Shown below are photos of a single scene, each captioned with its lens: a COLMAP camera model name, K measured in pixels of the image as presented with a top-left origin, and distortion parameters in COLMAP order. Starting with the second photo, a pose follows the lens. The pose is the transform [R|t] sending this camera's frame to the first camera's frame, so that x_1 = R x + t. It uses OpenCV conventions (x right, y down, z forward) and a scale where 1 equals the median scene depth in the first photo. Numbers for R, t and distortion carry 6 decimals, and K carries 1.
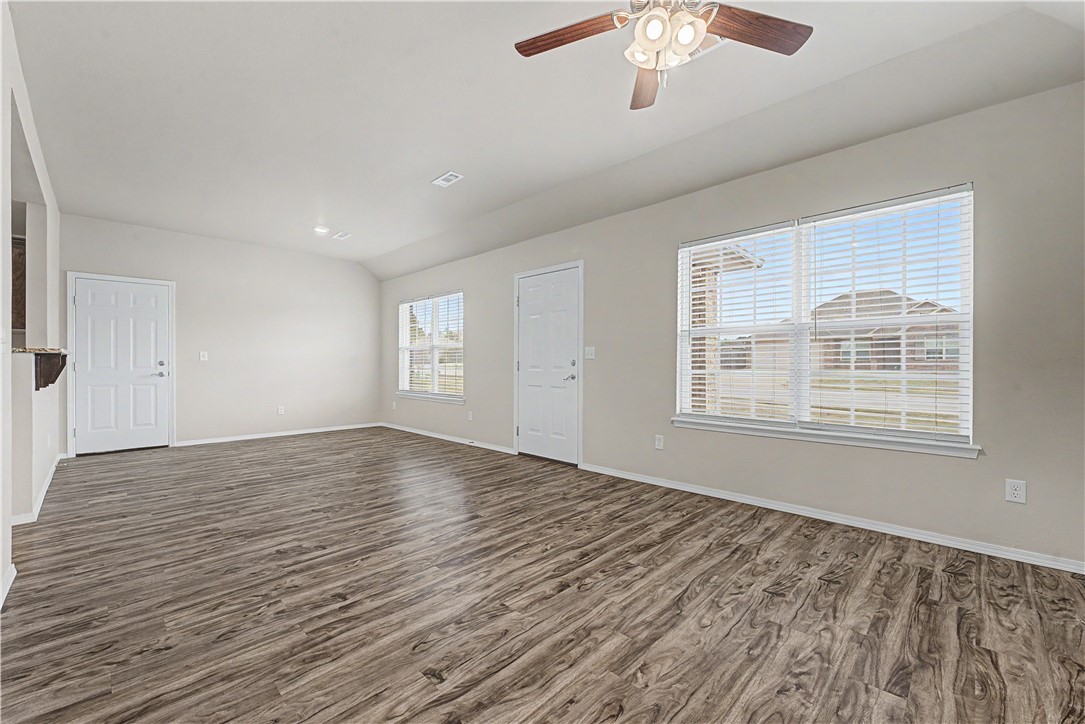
lens RADIAL K [[440.6, 0, 530.4], [0, 440.6, 363.1], [0, 0, 1]] dist [-0.001267, 0.001318]
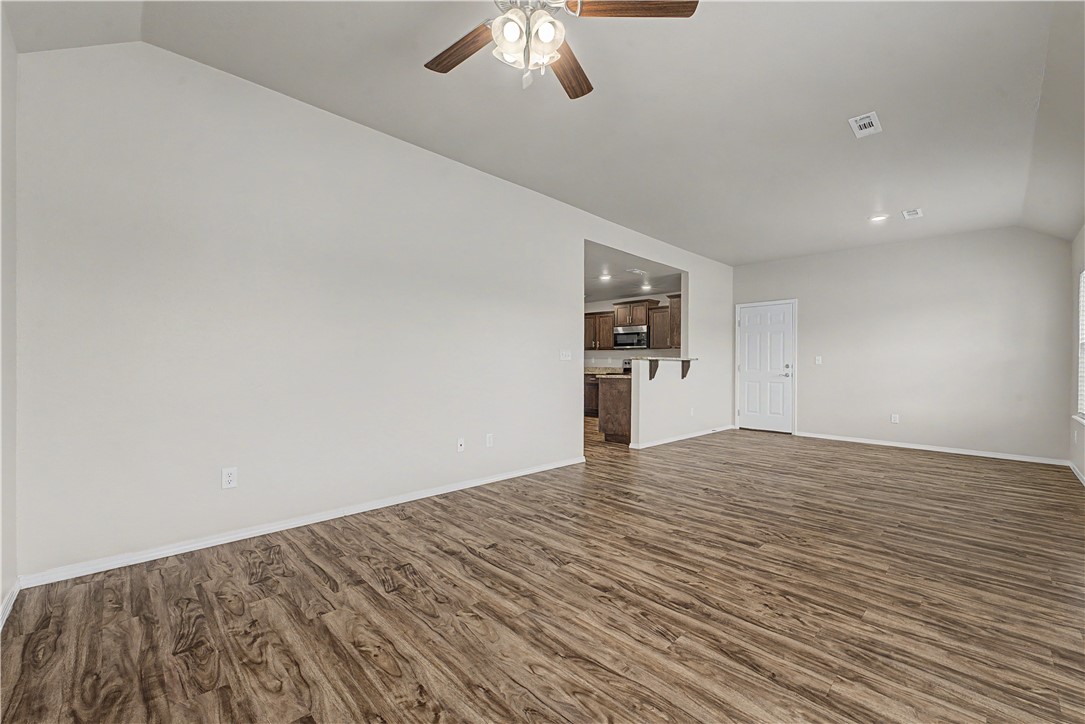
lens RADIAL K [[440.6, 0, 557.2], [0, 440.6, 366.9], [0, 0, 1]] dist [-0.001267, 0.001318]
pose [[0.015856, 0.007004, -0.999850, 0.807252], [-0.007629, 0.999947, 0.006884, -0.003545], [0.999845, 0.007519, 0.015908, 0.657494]]
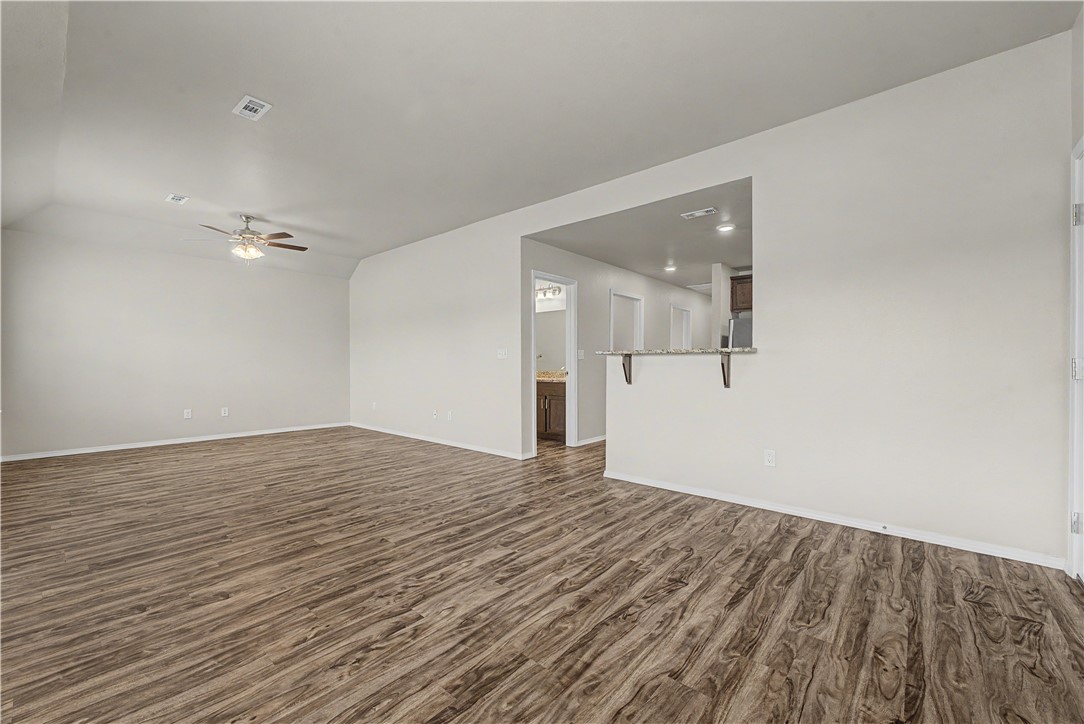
lens RADIAL K [[440.2, 0, 536.0], [0, 440.2, 364.6], [0, 0, 1]] dist [-0.001267, 0.001318]
pose [[-0.997341, -0.000007, -0.072882, -0.865146], [0.000004, 1.000000, -0.000159, 0.006673], [0.072882, -0.000159, -0.997341, 2.531908]]
